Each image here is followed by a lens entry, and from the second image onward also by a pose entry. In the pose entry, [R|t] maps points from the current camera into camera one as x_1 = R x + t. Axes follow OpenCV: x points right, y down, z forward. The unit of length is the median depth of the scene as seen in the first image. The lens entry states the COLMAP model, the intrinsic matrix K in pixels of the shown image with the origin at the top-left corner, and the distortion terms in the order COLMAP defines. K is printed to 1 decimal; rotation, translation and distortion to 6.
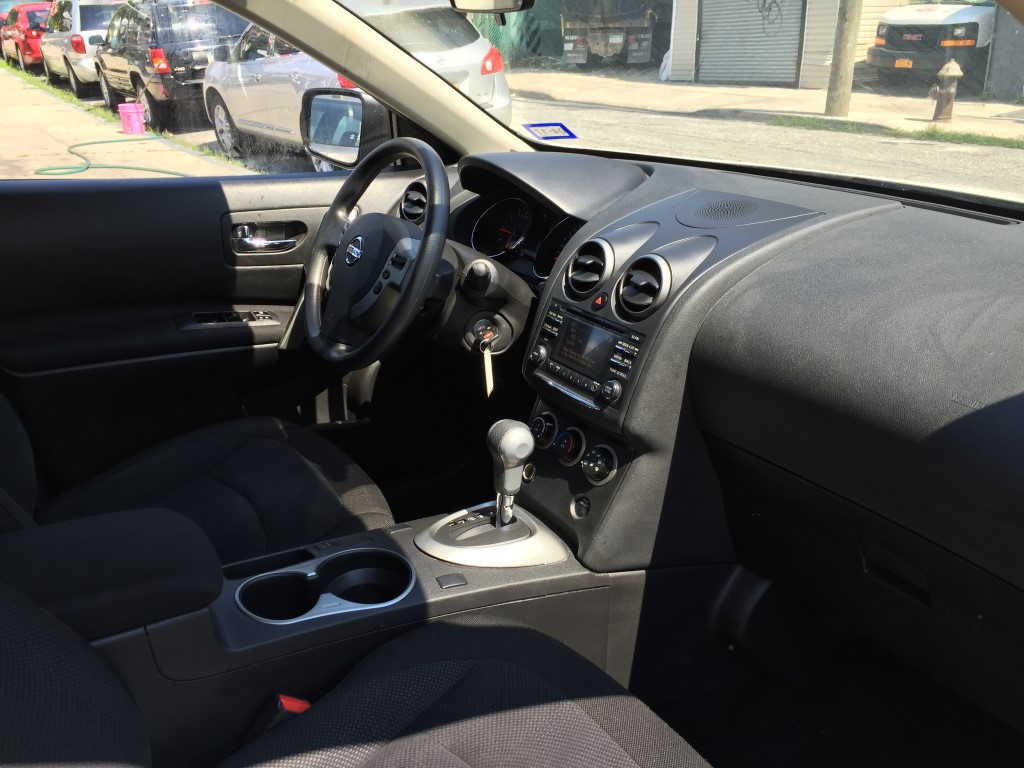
lens RADIAL K [[872.0, 0, 520.8], [0, 872.0, 381.4], [0, 0, 1]] dist [0.092517, -0.135299]
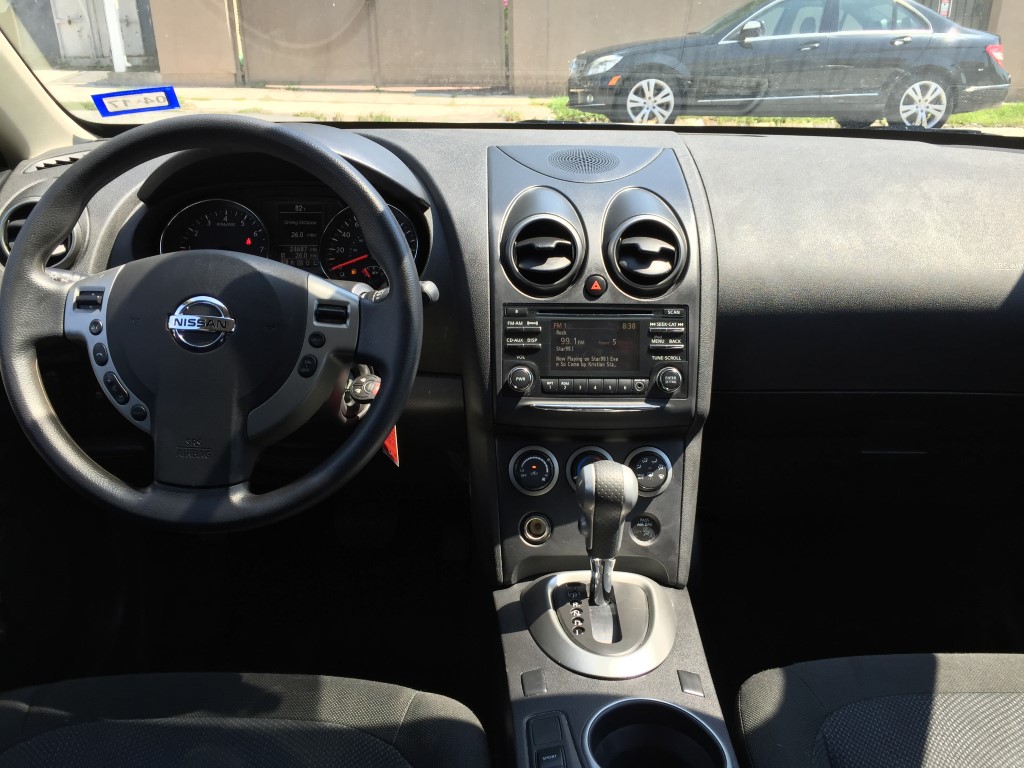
lens RADIAL K [[872.0, 0, 520.8], [0, 872.0, 381.4], [0, 0, 1]] dist [0.092517, -0.135299]
pose [[0.541854, -0.321446, 0.776574, -0.587348], [0.302273, 0.936680, 0.176807, -0.168343], [-0.784235, 0.138933, 0.604709, 0.559333]]
